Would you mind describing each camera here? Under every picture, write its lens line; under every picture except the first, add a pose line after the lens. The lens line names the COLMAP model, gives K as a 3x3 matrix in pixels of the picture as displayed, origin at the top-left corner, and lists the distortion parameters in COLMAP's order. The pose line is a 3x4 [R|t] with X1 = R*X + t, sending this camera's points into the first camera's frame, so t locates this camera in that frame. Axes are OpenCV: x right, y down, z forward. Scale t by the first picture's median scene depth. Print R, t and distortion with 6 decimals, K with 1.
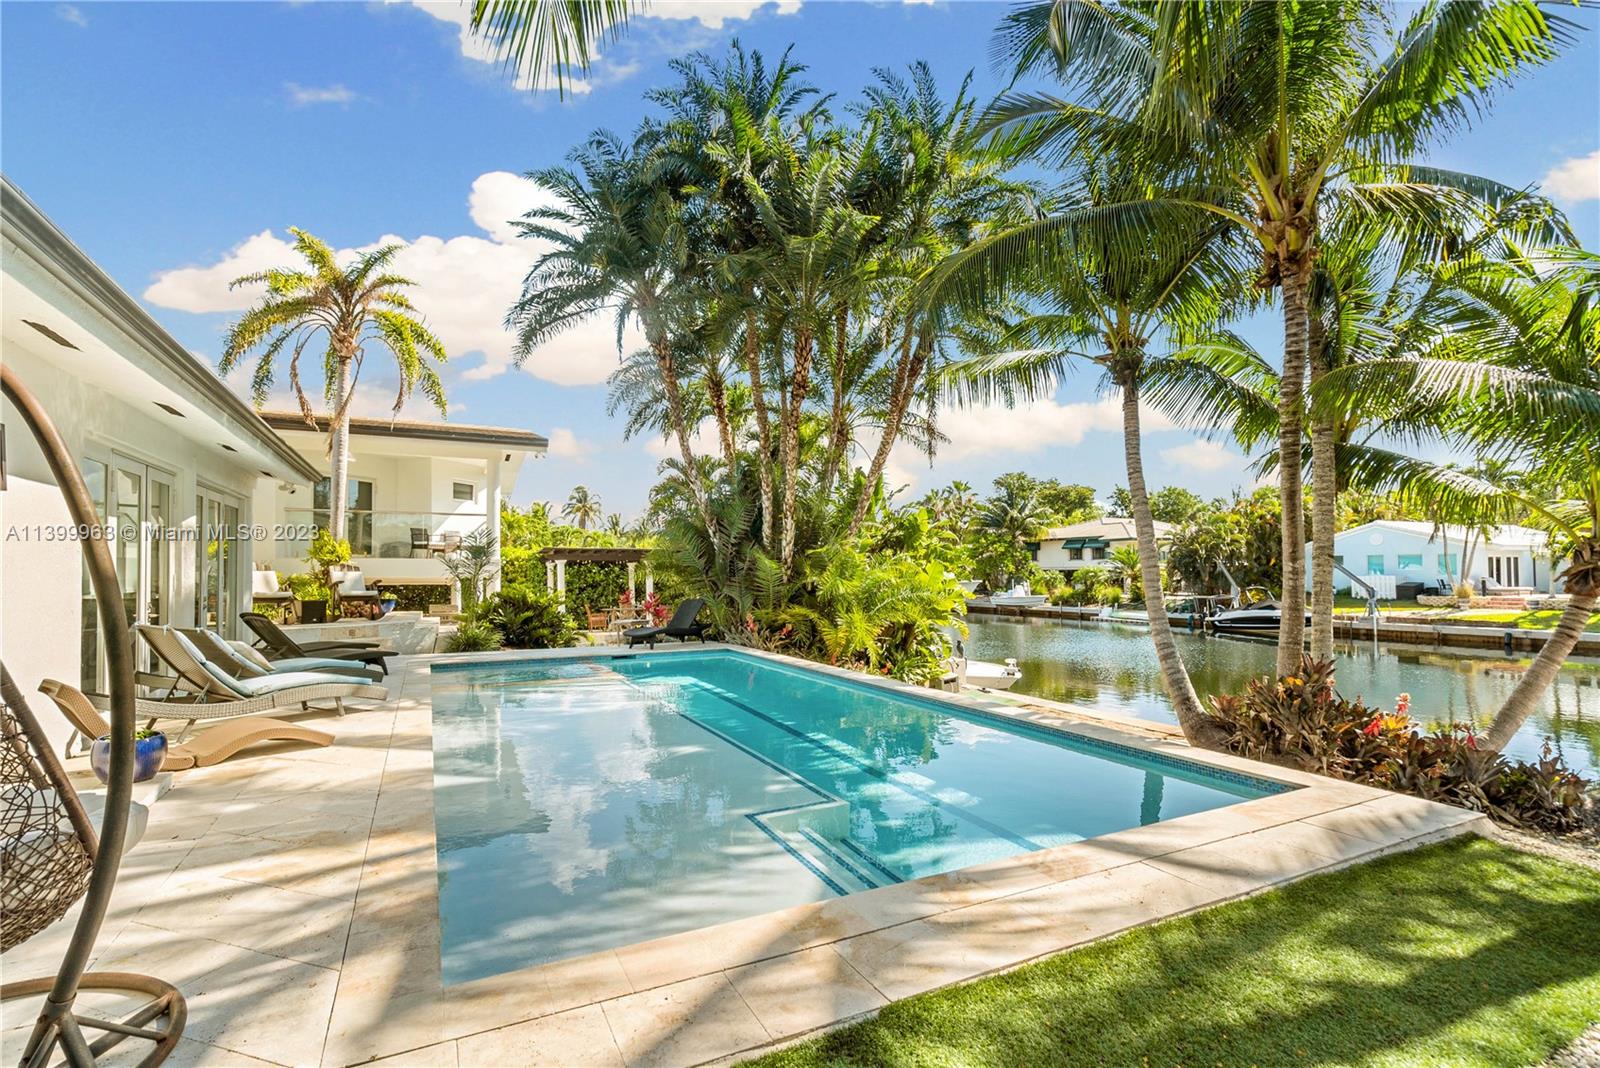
lens RADIAL K [[732.9, 0, 793.1], [0, 732.9, 553.8], [0, 0, 1]] dist [0.002572, 0.000565]
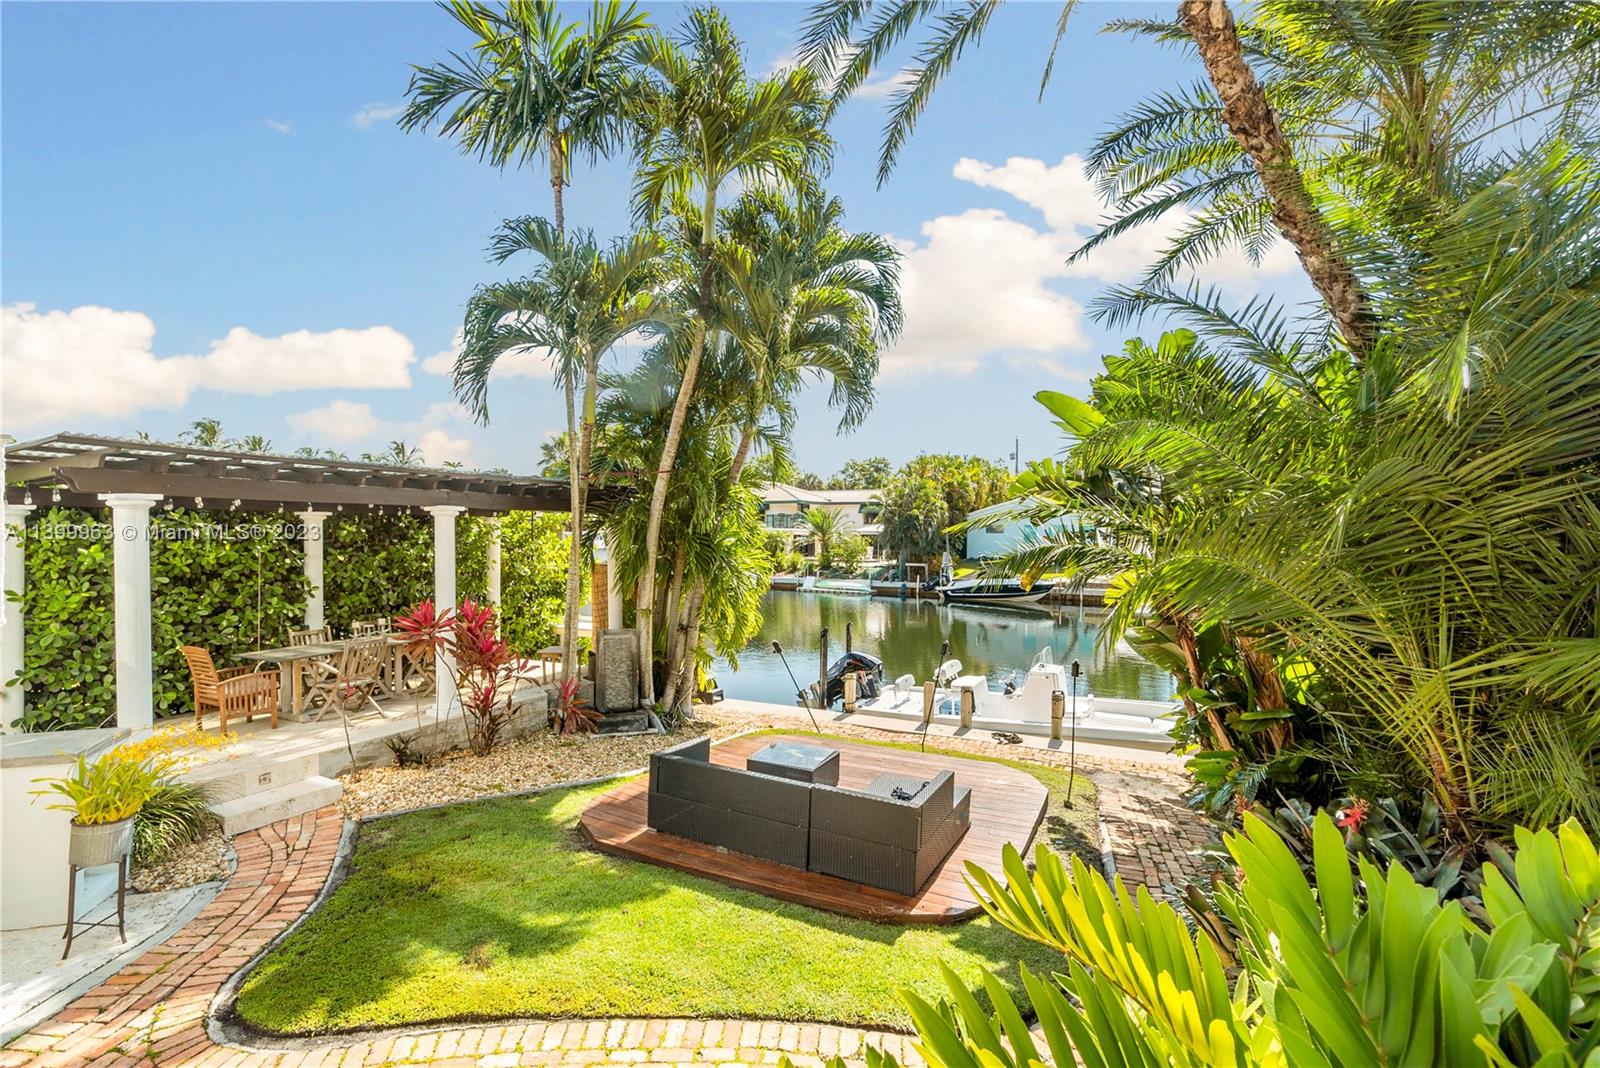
lens RADIAL K [[740.7, 0, 795.2], [0, 740.7, 530.7], [0, 0, 1]] dist [-0.002143, -0.000200]
pose [[0.798360, 0.013792, 0.602022, -0.353731], [-0.028369, 0.999489, 0.014722, 0.013385], [-0.601511, -0.028832, 0.798344, 0.806246]]
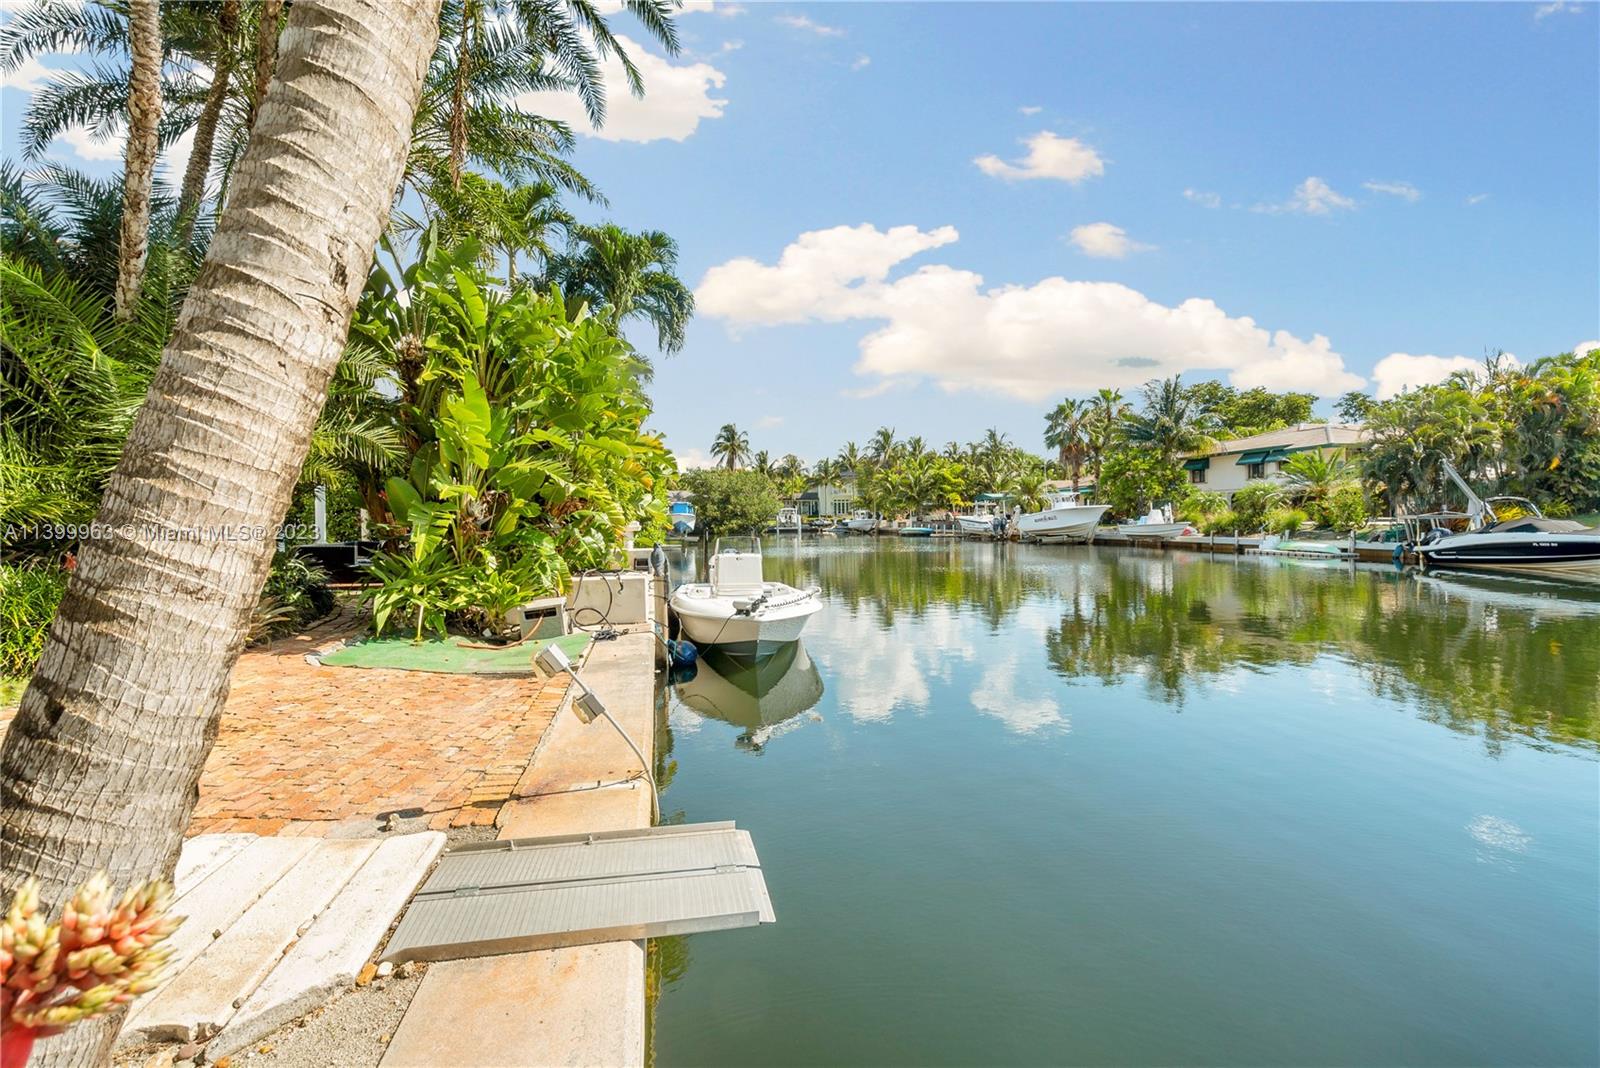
lens RADIAL K [[720.1, 0, 790.7], [0, 720.1, 528.2], [0, 0, 1]] dist [0.000457, 0.000206]
pose [[0.959851, -0.002288, -0.280500, 0.470261], [0.013595, 0.999171, 0.038371, 0.087226], [0.280180, -0.040644, 0.959087, 0.511002]]
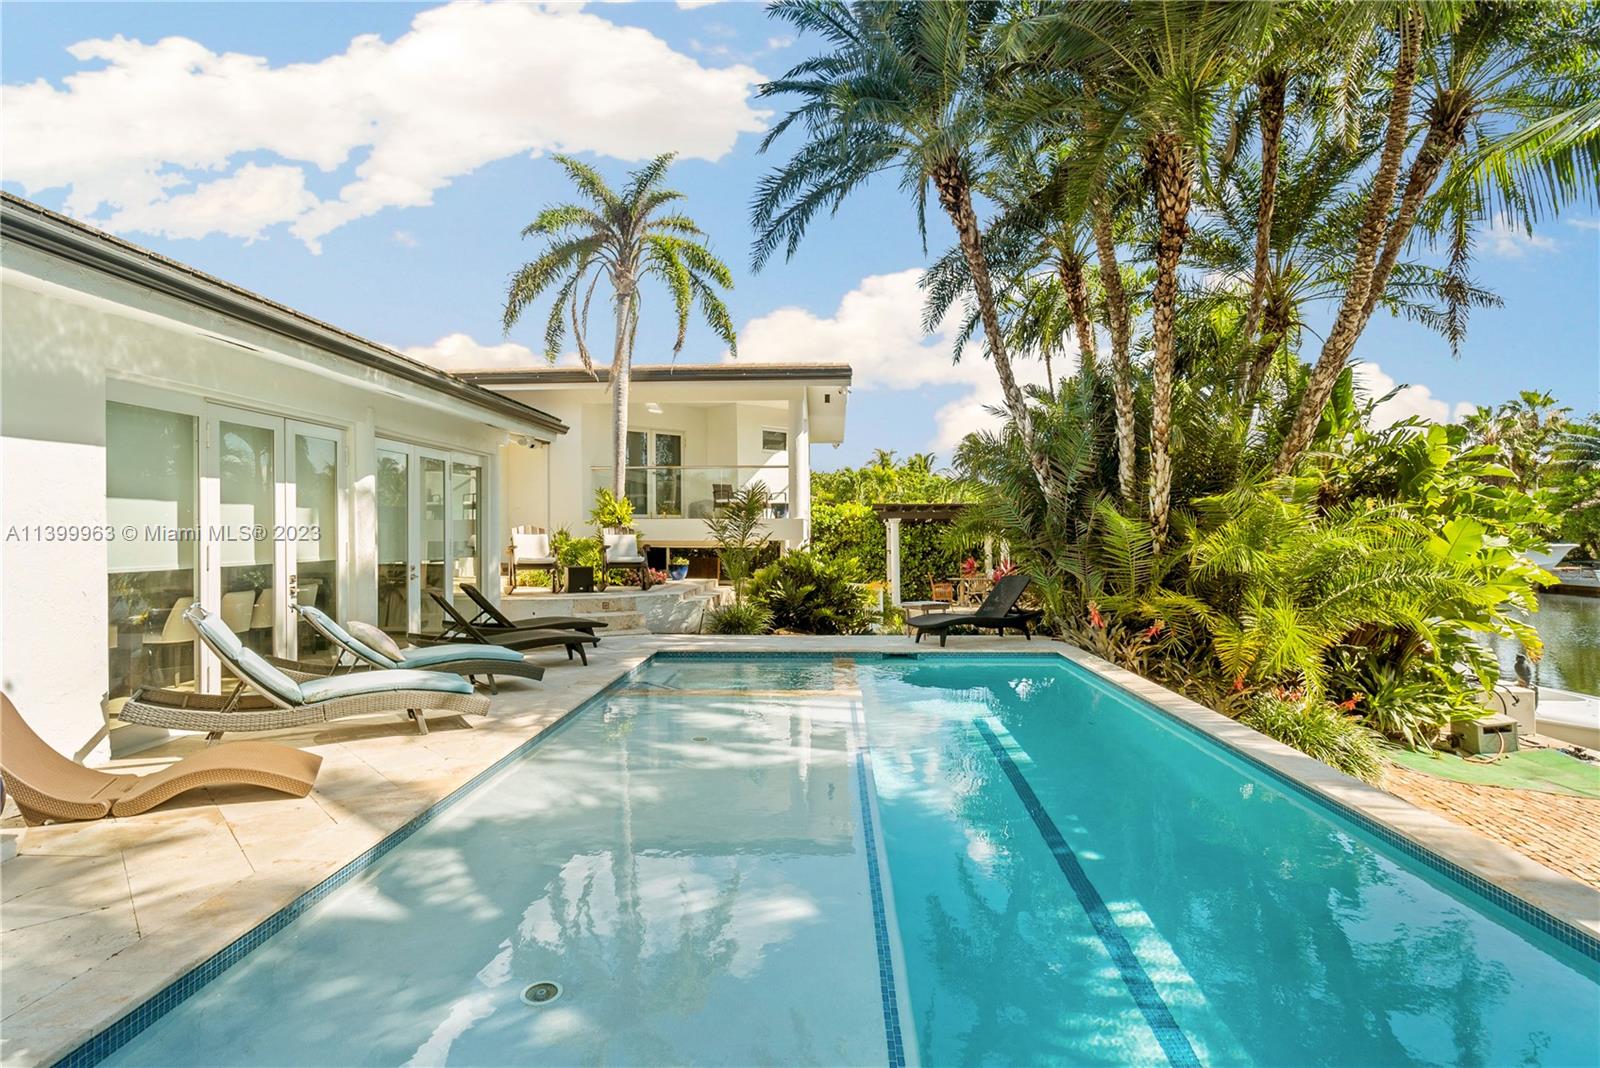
lens RADIAL K [[823.2, 0, 795.2], [0, 823.2, 527.8], [0, 0, 1]] dist [0.003890, 0.000670]
pose [[0.873736, -0.001602, -0.486397, 0.046581], [0.012571, 0.999735, 0.019289, -0.000487], [0.486237, -0.022968, 0.873525, 0.167057]]
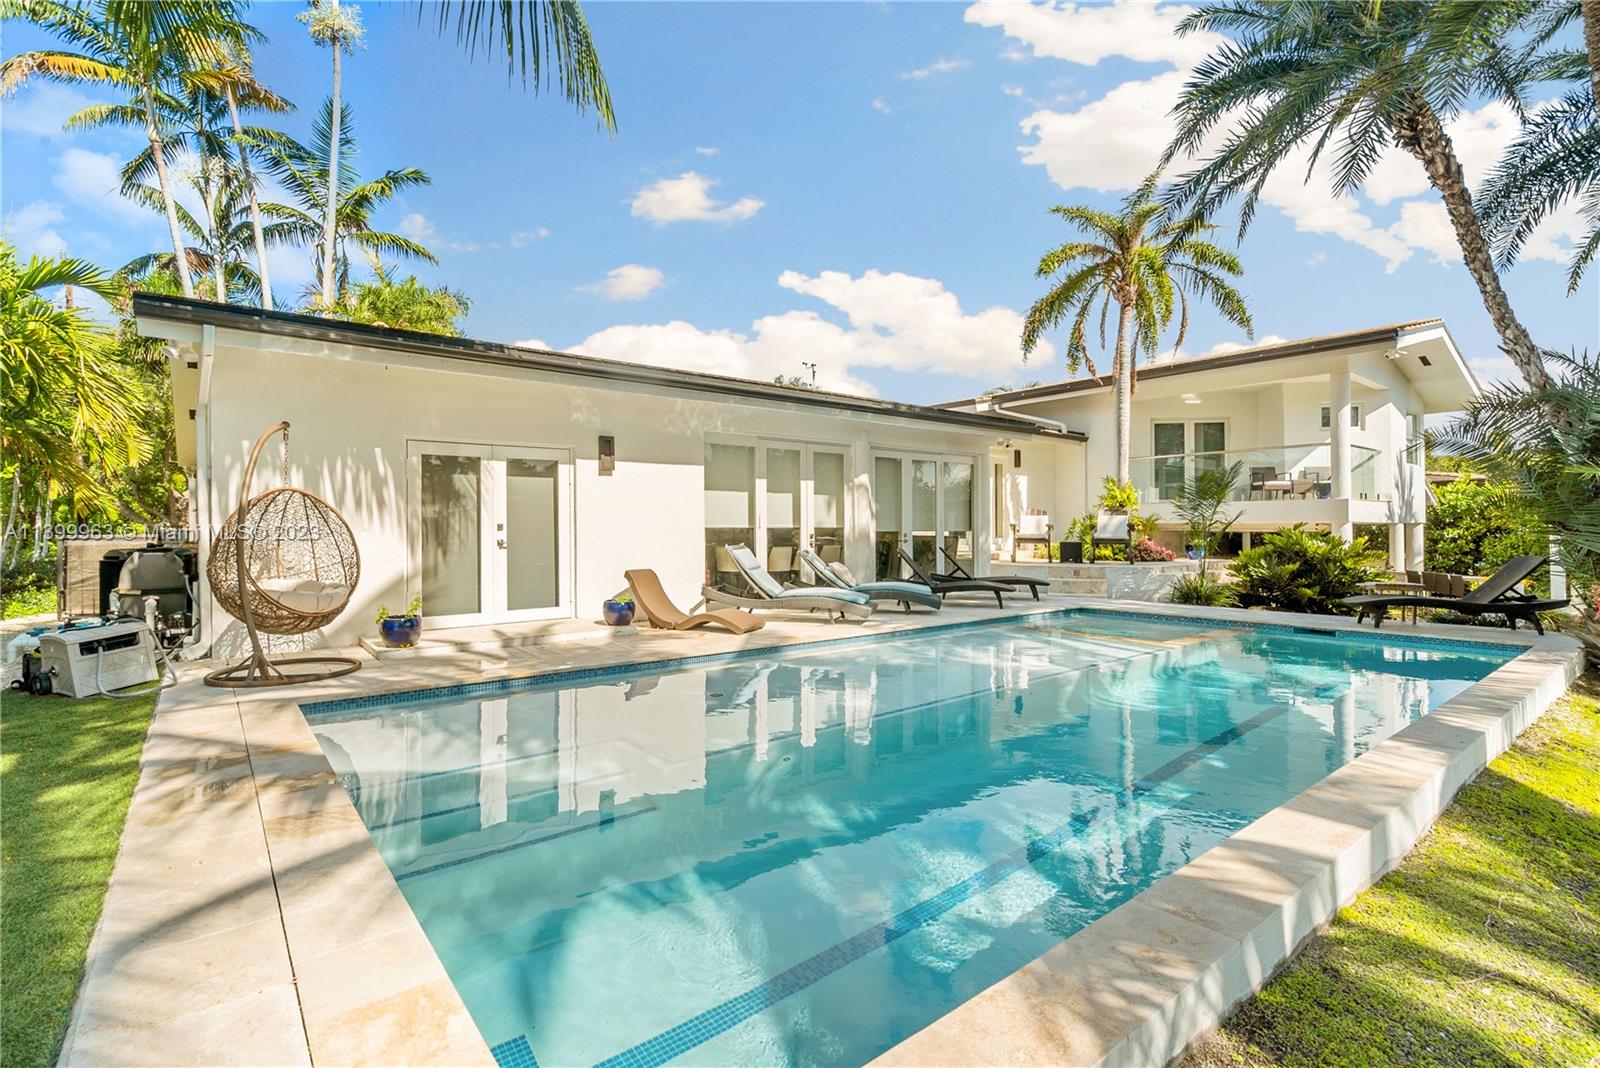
lens RADIAL K [[752.9, 0, 796.6], [0, 752.9, 527.7], [0, 0, 1]] dist [-0.001335, -0.000031]
pose [[0.219654, 0.000728, -0.975578, 0.237221], [0.026846, 0.999617, 0.006791, 0.016299], [0.975208, -0.027682, 0.219550, 0.243267]]
